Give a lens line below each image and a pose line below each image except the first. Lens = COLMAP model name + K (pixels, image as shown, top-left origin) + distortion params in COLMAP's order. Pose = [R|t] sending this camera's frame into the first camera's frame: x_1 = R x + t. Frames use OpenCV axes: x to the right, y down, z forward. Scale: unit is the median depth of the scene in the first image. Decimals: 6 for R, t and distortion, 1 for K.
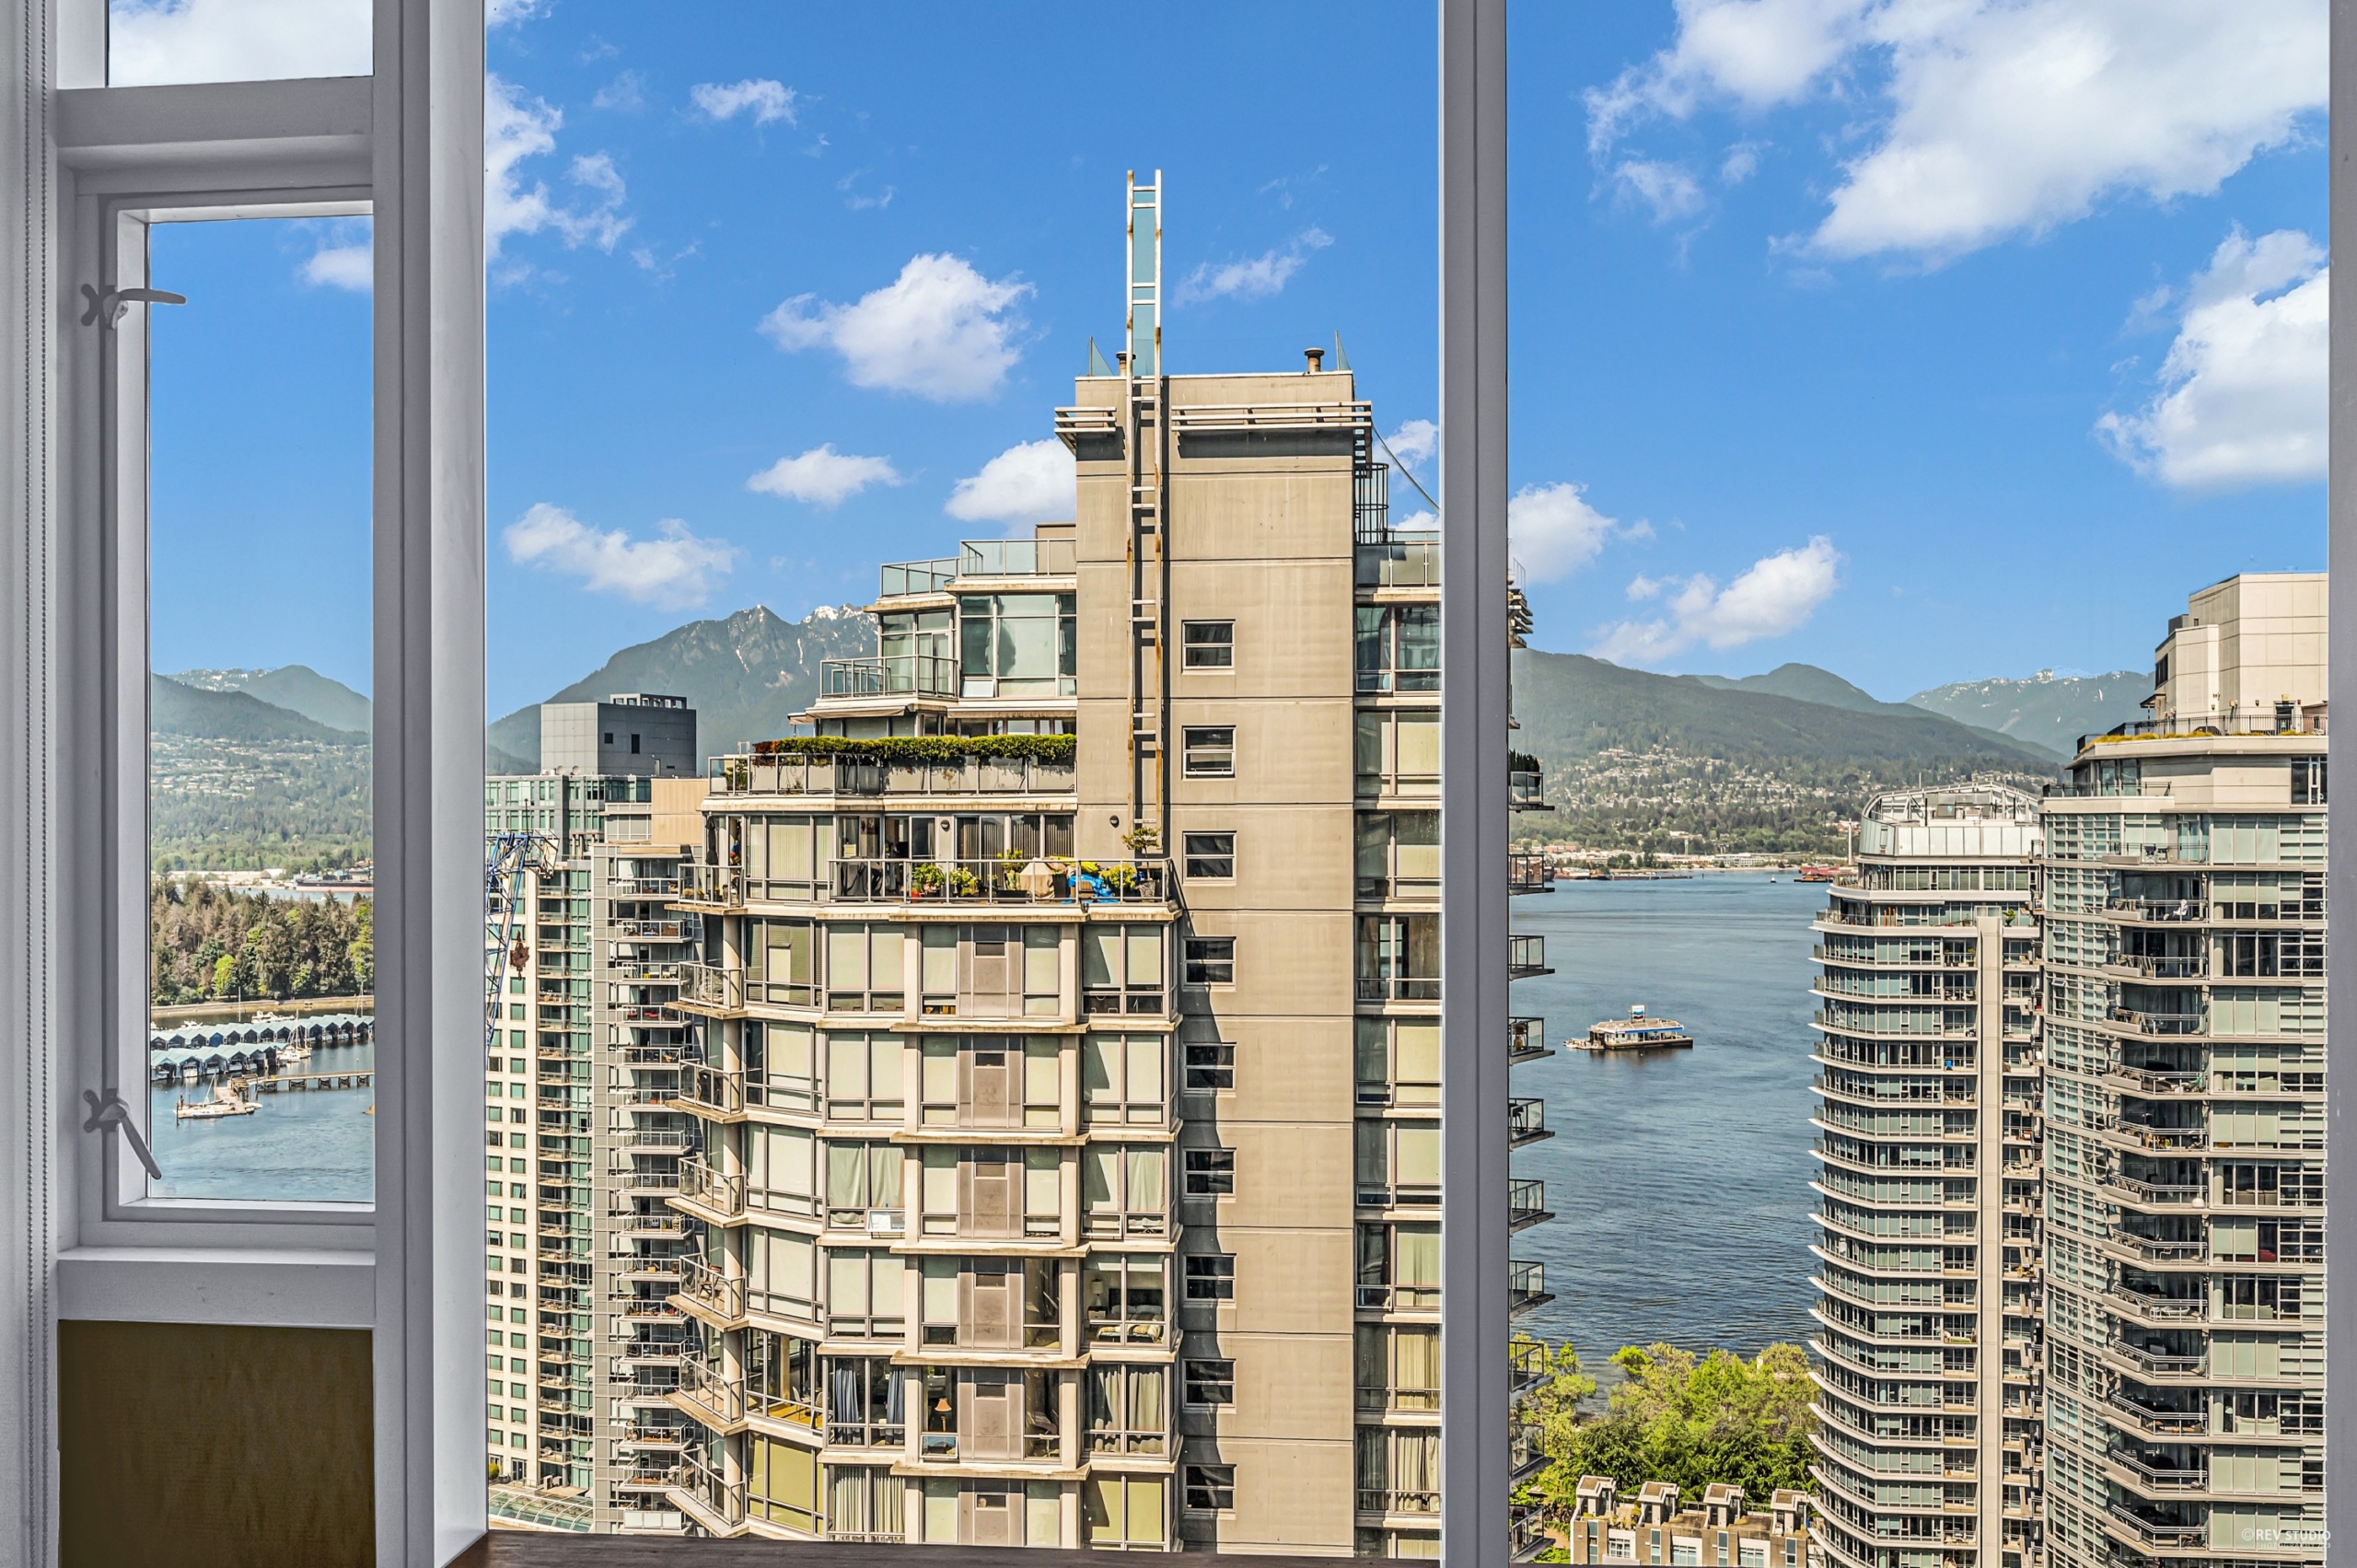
lens RADIAL K [[2050.6, 0, 1180.5], [0, 2050.6, 814.4], [0, 0, 1]] dist [-0.001437, -0.009788]
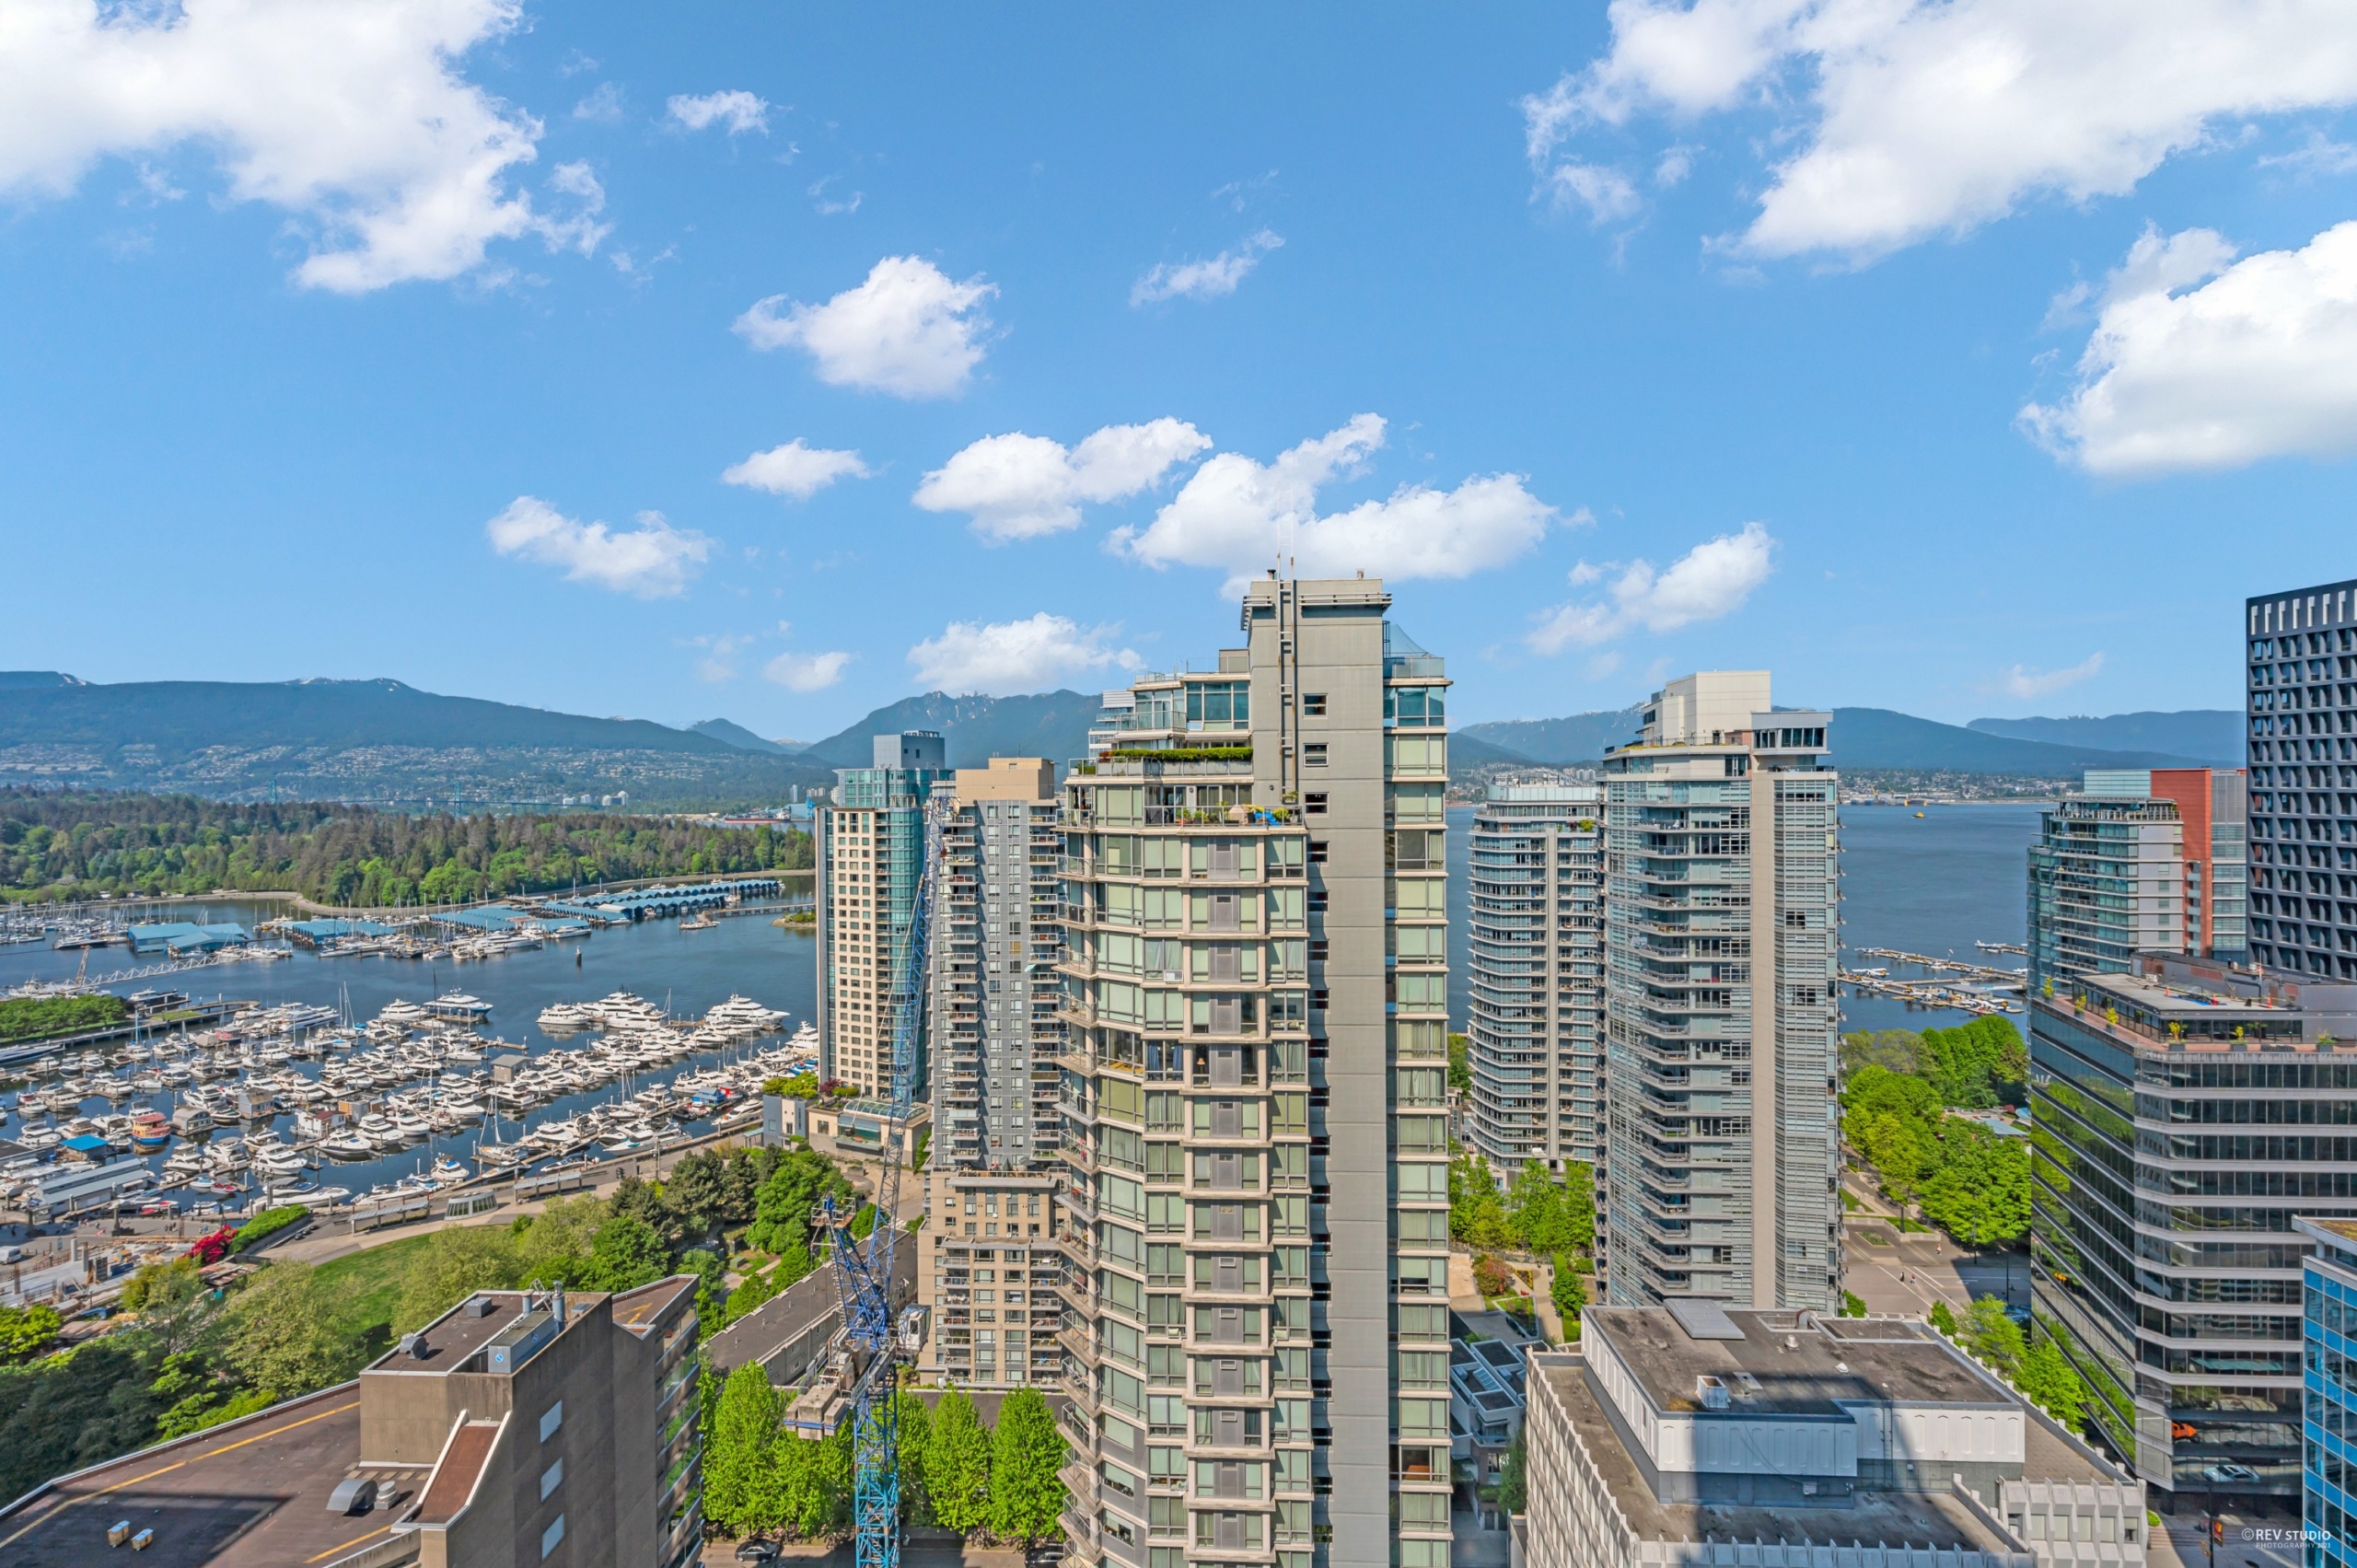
lens RADIAL K [[928.1, 0, 1160.4], [0, 928.1, 786.9], [0, 0, 1]] dist [-0.000494, -0.000260]
pose [[0.998940, -0.006950, 0.045495, -0.188896], [0.006845, 0.999974, 0.002473, -0.000705], [-0.045511, -0.002159, 0.998961, 0.034458]]
